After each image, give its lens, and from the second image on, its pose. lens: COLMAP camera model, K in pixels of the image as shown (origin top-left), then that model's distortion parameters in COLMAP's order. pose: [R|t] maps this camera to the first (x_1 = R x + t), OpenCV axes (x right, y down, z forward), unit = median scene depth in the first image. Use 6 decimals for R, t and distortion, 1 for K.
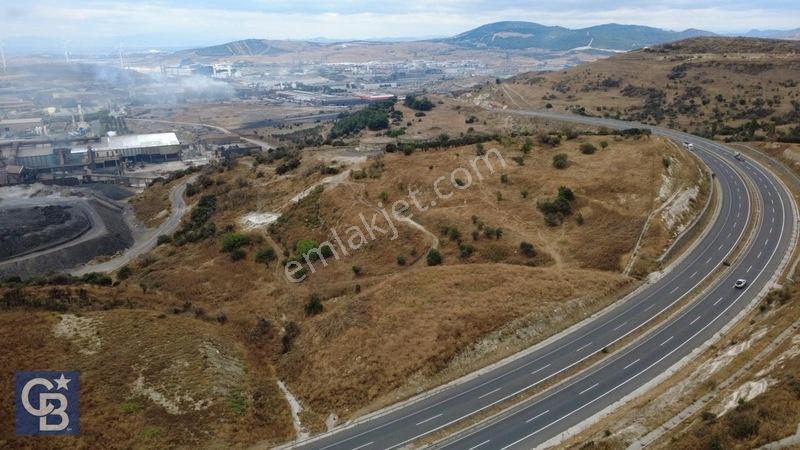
lens RADIAL K [[584.2, 0, 399.9], [0, 584.2, 225.9], [0, 0, 1]] dist [0.001590, -0.003817]
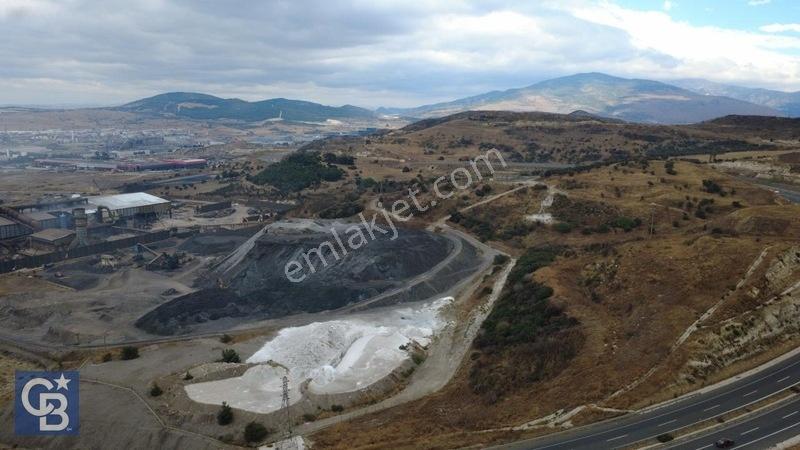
lens RADIAL K [[584.2, 0, 400.1], [0, 584.2, 227.7], [0, 0, 1]] dist [0.001590, -0.003817]
pose [[0.838848, -0.082264, 0.538114, -0.594043], [0.142634, 0.987195, -0.071429, 0.030734], [-0.525347, 0.136672, 0.839840, -0.031656]]
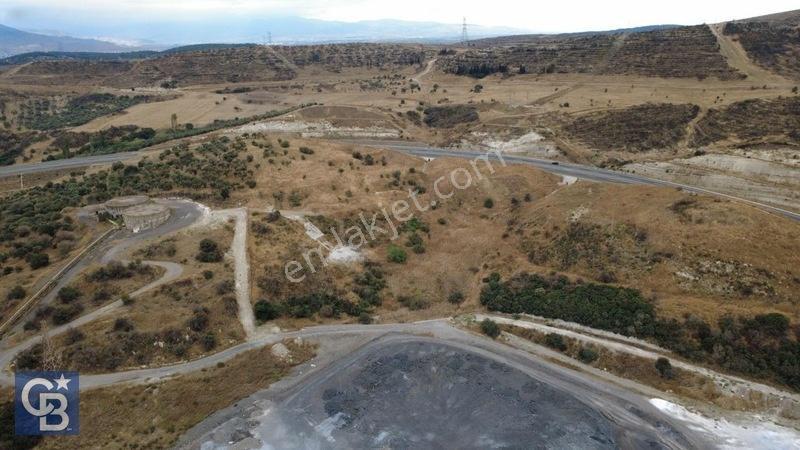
lens RADIAL K [[584.2, 0, 399.9], [0, 584.2, 225.9], [0, 0, 1]] dist [0.001590, -0.003817]
pose [[-0.339636, -0.282694, 0.897068, -0.536571], [0.314233, 0.864855, 0.391513, -0.196295], [-0.886513, 0.414861, -0.204904, 0.485097]]
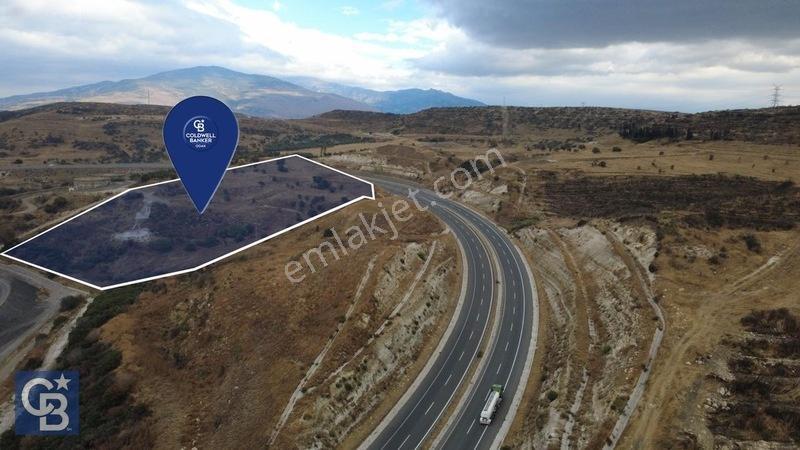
lens RADIAL K [[584.2, 0, 400.0], [0, 584.2, 224.6], [0, 0, 1]] dist [0.001590, -0.003817]
pose [[0.376780, -0.152654, 0.913637, -0.497861], [0.254781, 0.965363, 0.056226, 0.017563], [-0.890575, 0.211593, 0.402623, 0.006771]]
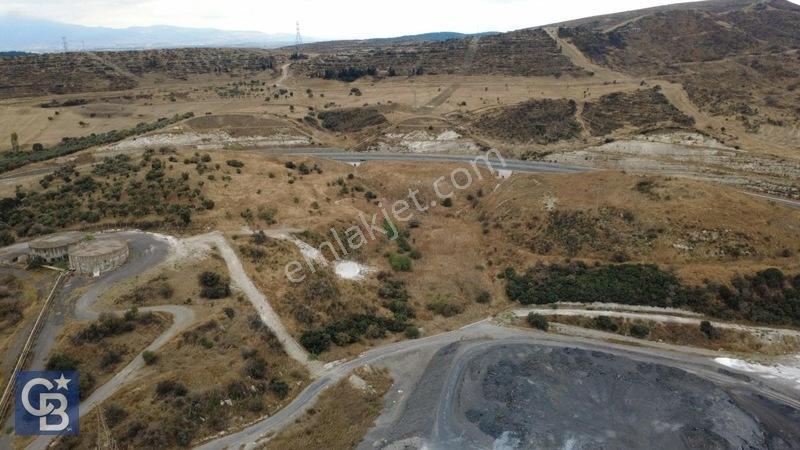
lens RADIAL K [[584.2, 0, 400.2], [0, 584.2, 225.6], [0, 0, 1]] dist [0.001590, -0.003817]
pose [[-0.644152, -0.218741, 0.732954, -0.440161], [0.260681, 0.838091, 0.479216, -0.231788], [-0.719107, 0.499755, -0.482836, 0.604515]]
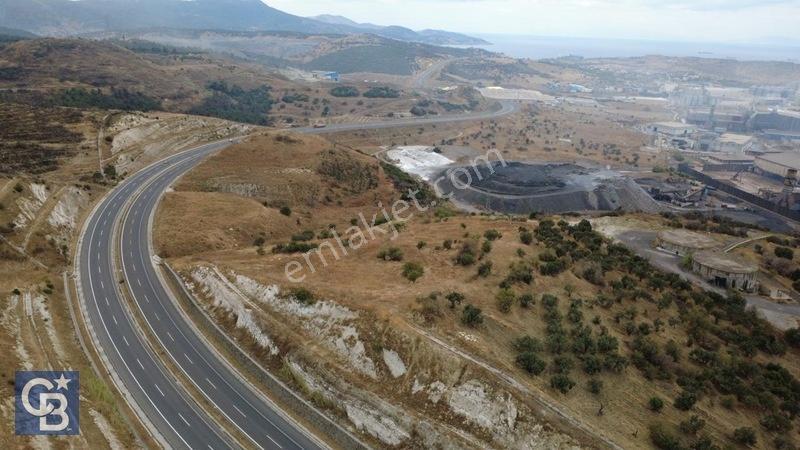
lens RADIAL K [[584.2, 0, 399.2], [0, 584.2, 225.5], [0, 0, 1]] dist [0.001590, -0.003817]
pose [[-0.315054, 0.306419, -0.898248, 0.388863], [-0.319383, 0.857015, 0.404375, -0.187776], [0.893720, 0.414285, -0.172141, 0.459850]]
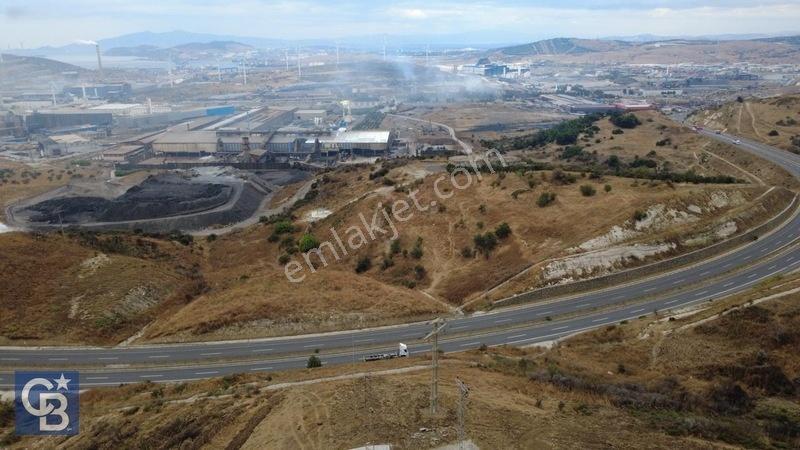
lens RADIAL K [[584.2, 0, 399.5], [0, 584.2, 226.5], [0, 0, 1]] dist [0.001590, -0.003817]
pose [[0.869591, 0.150290, -0.470345, 0.221358], [-0.147505, 0.988125, 0.043023, -0.028577], [0.471225, 0.031966, 0.881433, -0.010840]]
